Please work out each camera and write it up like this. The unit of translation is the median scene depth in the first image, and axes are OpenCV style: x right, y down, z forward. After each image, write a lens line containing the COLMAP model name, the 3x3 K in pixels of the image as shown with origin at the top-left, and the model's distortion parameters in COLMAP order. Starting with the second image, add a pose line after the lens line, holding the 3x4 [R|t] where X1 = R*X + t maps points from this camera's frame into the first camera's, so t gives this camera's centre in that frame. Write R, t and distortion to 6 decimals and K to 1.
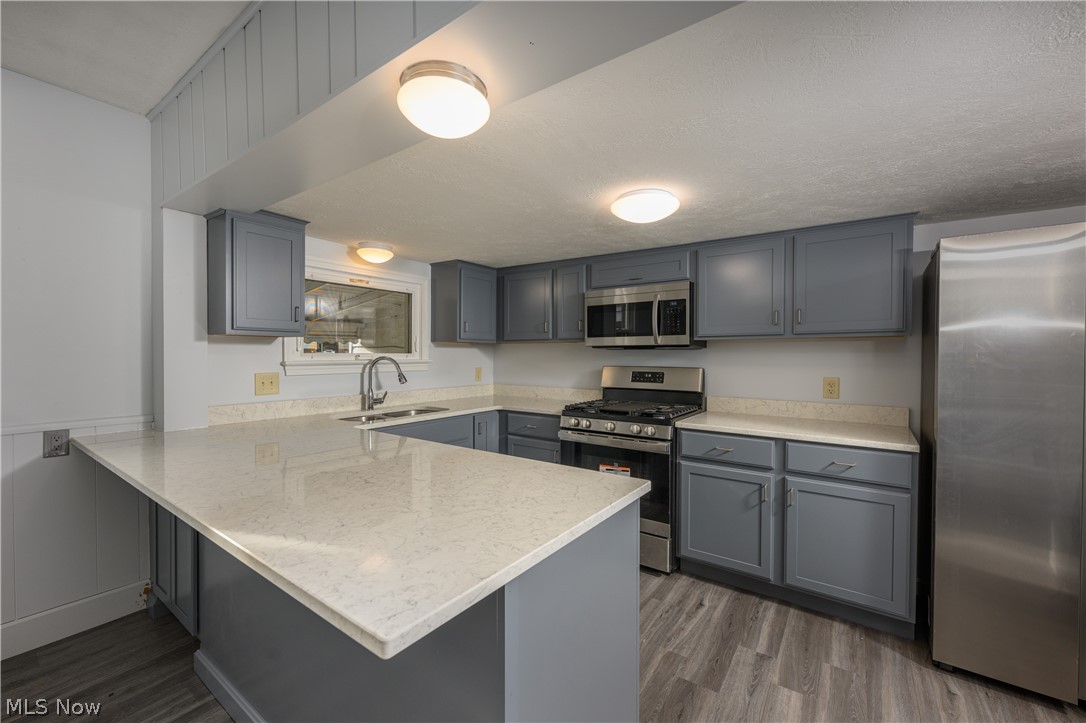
lens RADIAL K [[440.9, 0, 538.6], [0, 440.9, 358.7], [0, 0, 1]] dist [-0.000976, 0.000327]
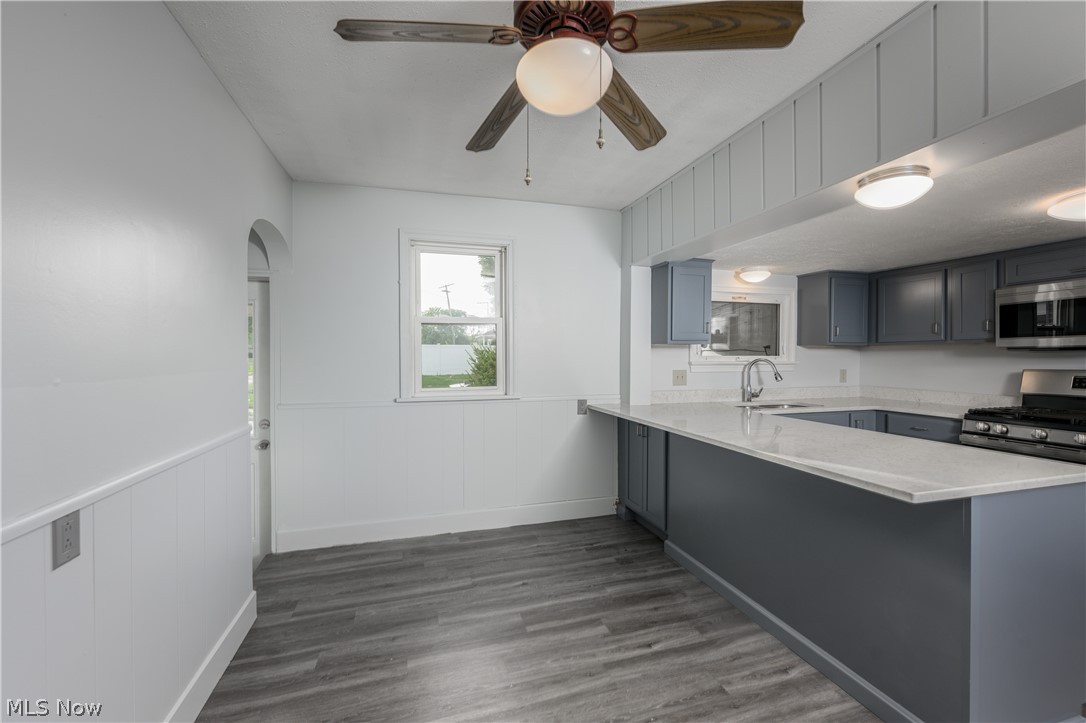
lens RADIAL K [[440.9, 0, 538.6], [0, 440.9, 358.7], [0, 0, 1]] dist [-0.000976, 0.000327]
pose [[0.792615, 0.002309, -0.609719, -0.095725], [-0.005571, 0.999979, -0.003455, 0.002997], [0.609698, 0.006136, 0.792610, -0.336171]]
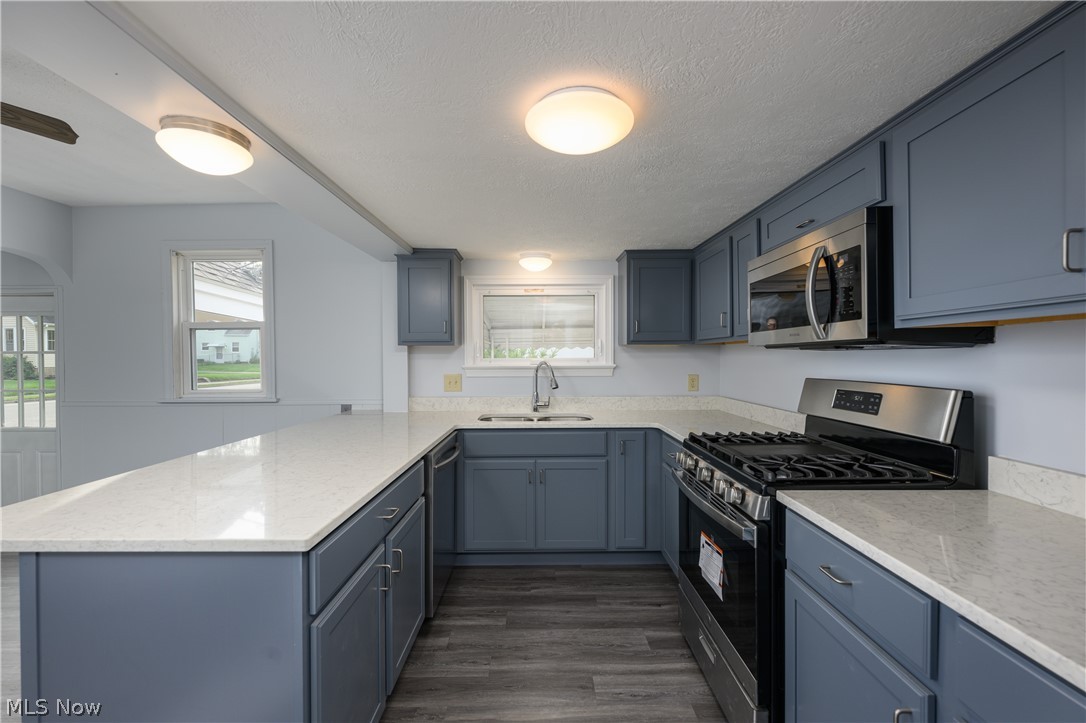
lens RADIAL K [[440.9, 0, 538.6], [0, 440.9, 358.7], [0, 0, 1]] dist [-0.000976, 0.000327]
pose [[0.587151, -0.002295, -0.809474, 0.470472], [-0.001084, 0.999993, -0.003622, -0.007778], [0.809477, 0.003004, 0.587144, 0.386900]]
